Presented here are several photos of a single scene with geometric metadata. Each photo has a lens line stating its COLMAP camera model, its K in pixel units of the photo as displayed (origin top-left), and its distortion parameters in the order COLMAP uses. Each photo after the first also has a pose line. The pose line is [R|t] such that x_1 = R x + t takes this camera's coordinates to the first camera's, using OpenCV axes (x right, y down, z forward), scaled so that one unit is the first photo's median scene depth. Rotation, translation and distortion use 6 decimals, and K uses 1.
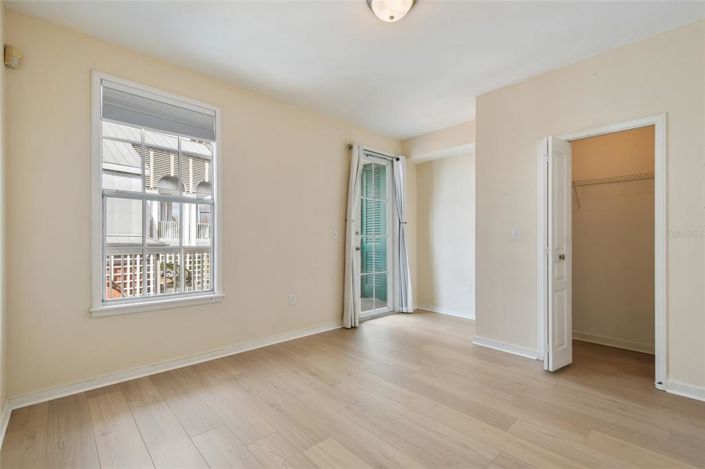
lens RADIAL K [[312.5, 0, 355.1], [0, 312.5, 239.6], [0, 0, 1]] dist [-0.000345, -0.000070]
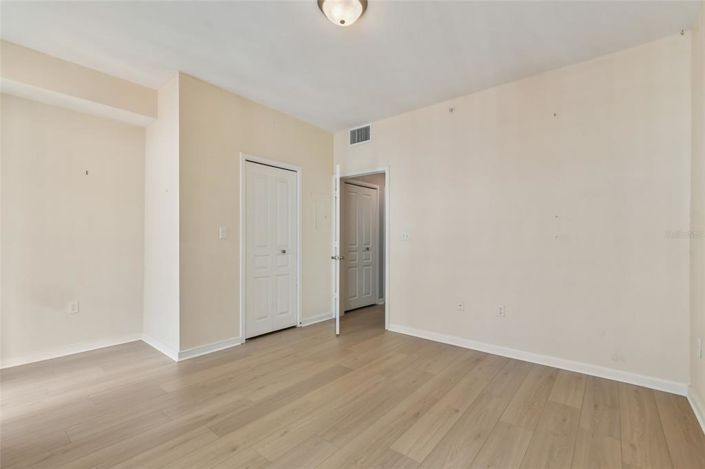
lens RADIAL K [[312.5, 0, 355.1], [0, 312.5, 239.6], [0, 0, 1]] dist [-0.000345, -0.000070]
pose [[-0.121880, -0.002252, 0.992542, -0.607091], [-0.002529, 0.999995, 0.001958, -0.000575], [-0.992542, -0.002272, -0.121885, 0.734902]]
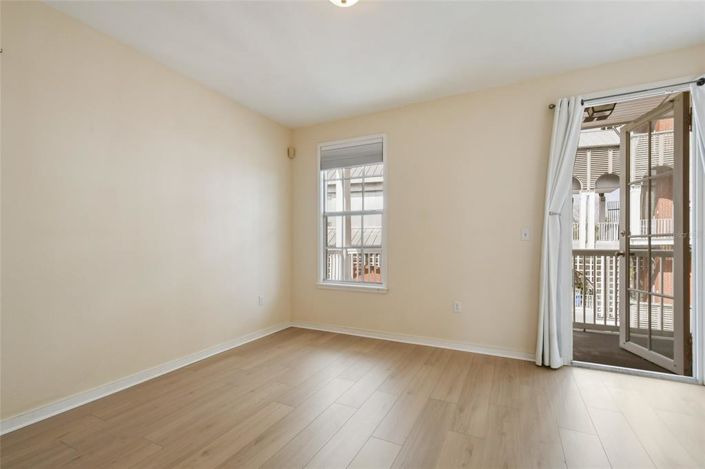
lens RADIAL K [[316.9, 0, 358.1], [0, 316.9, 241.5], [0, 0, 1]] dist [0.001692, 0.000306]
pose [[0.341464, -0.006969, -0.939869, 0.694909], [0.004699, 0.999973, -0.005708, 0.004241], [0.939883, -0.002467, 0.341487, 0.490733]]
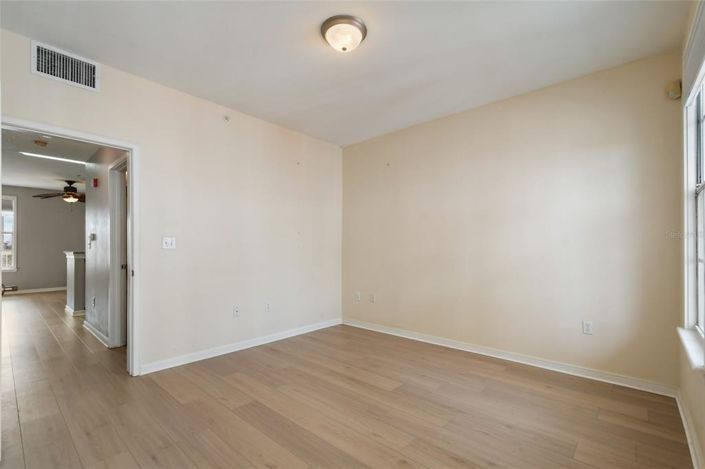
lens RADIAL K [[316.9, 0, 358.1], [0, 316.9, 241.5], [0, 0, 1]] dist [0.001692, 0.000306]
pose [[-0.995468, -0.006485, -0.094874, 0.123258], [-0.004808, 0.999828, -0.017899, -0.003985], [0.094974, -0.017362, -0.995328, 1.452314]]
